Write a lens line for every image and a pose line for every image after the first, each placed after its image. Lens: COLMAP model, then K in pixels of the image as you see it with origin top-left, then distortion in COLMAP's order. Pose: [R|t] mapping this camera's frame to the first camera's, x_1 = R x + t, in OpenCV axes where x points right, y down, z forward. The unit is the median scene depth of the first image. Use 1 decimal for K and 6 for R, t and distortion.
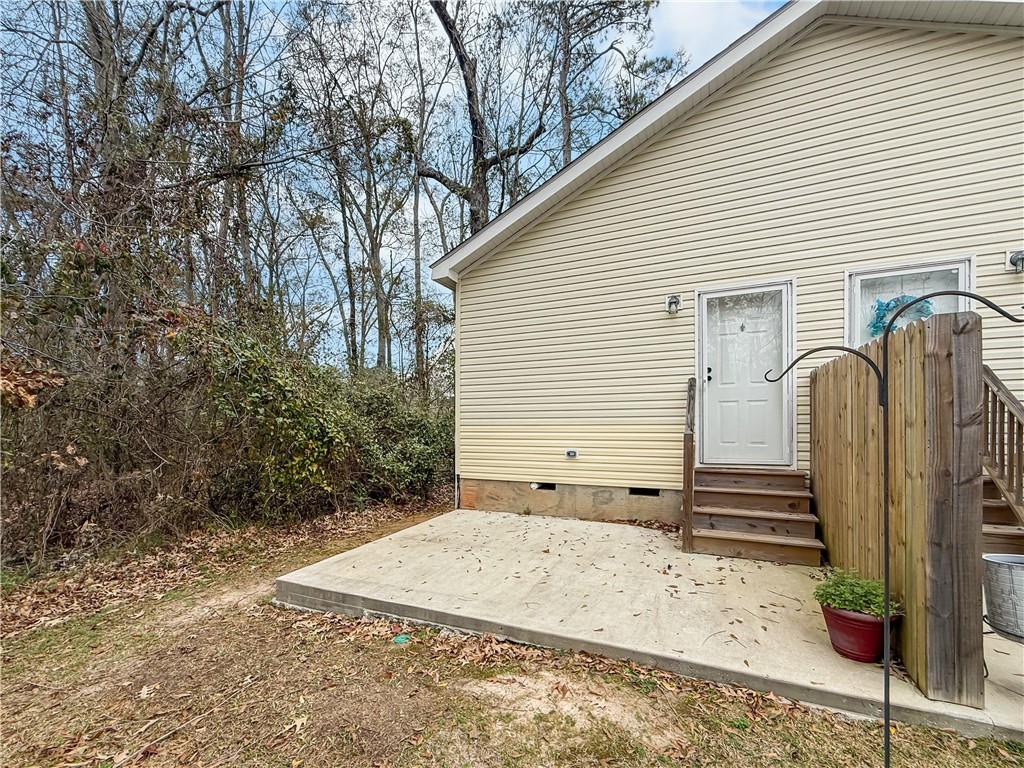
lens RADIAL K [[432.3, 0, 511.8], [0, 432.3, 422.2], [0, 0, 1]] dist [-0.000269, -0.000379]
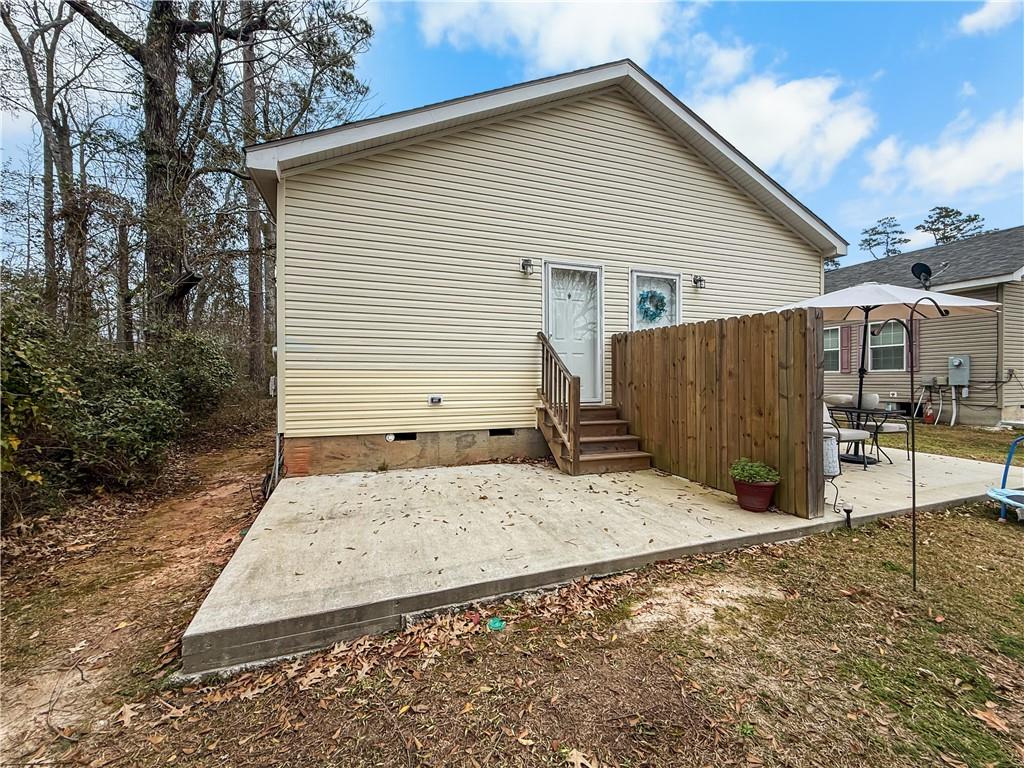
lens RADIAL K [[417.4, 0, 509.1], [0, 417.4, 375.2], [0, 0, 1]] dist [0.000929, -0.000304]
pose [[0.716692, 0.010164, 0.697315, -0.478257], [-0.009350, 0.999944, -0.004966, 0.024485], [-0.697327, -0.002961, 0.716747, 0.258742]]
